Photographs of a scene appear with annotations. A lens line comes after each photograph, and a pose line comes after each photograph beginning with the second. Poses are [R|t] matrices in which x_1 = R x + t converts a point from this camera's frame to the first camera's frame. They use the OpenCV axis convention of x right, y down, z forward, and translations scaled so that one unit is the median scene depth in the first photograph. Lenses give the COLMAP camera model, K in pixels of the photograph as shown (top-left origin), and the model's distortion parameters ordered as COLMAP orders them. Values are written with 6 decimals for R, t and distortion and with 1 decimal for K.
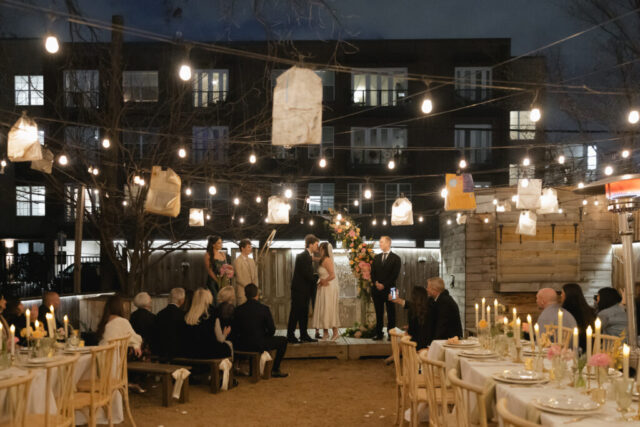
lens RADIAL K [[629.0, 0, 310.9], [0, 629.0, 285.3], [0, 0, 1]] dist [-0.003917, 0.000000]
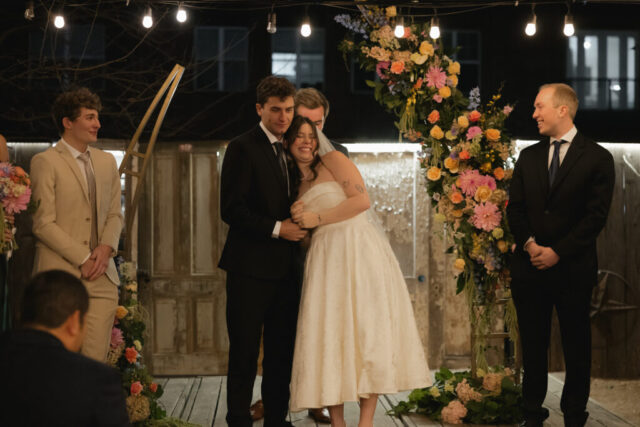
lens RADIAL K [[1023.0, 0, 343.3], [0, 1023.0, 206.8], [0, 0, 1]] dist [0.029376, 0.000000]
pose [[0.997332, 0.006139, 0.072744, -0.015028], [-0.004286, 0.999663, -0.025599, -0.008095], [-0.072877, 0.025219, 0.997022, 0.540935]]
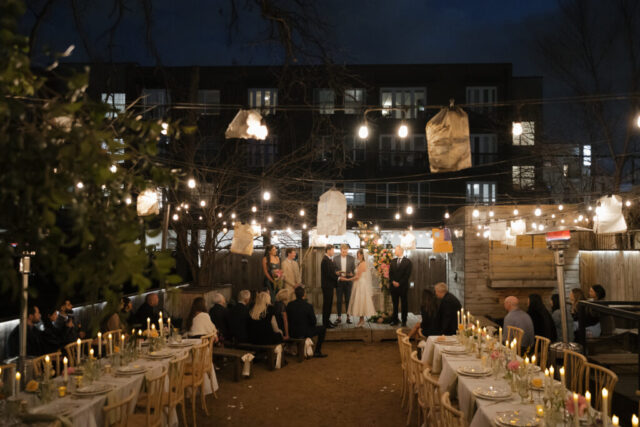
lens RADIAL K [[572.1, 0, 346.0], [0, 572.1, 217.8], [0, 0, 1]] dist [0.013858, -0.012662]
pose [[0.999983, 0.005475, -0.002094, 0.006781], [-0.005596, 0.998019, -0.062669, -0.060477], [0.001747, 0.062680, 0.998032, -0.187471]]
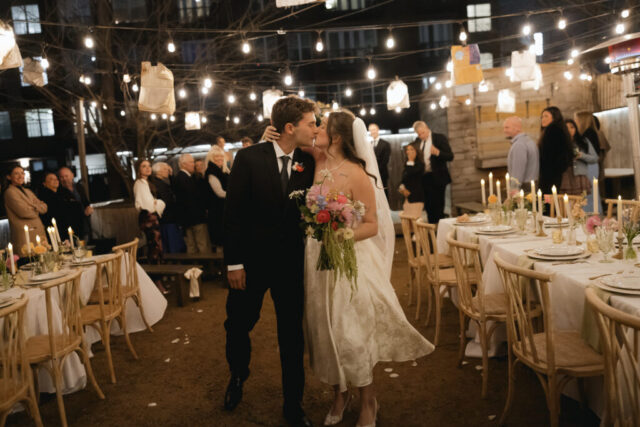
lens RADIAL K [[538.0, 0, 314.0], [0, 538.0, 212.6], [0, 0, 1]] dist [0.001179, 0.007520]
pose [[0.995996, -0.085441, 0.026296, -0.018525], [0.083578, 0.994363, 0.065250, 0.001850], [-0.031723, -0.062791, 0.997522, 0.092318]]
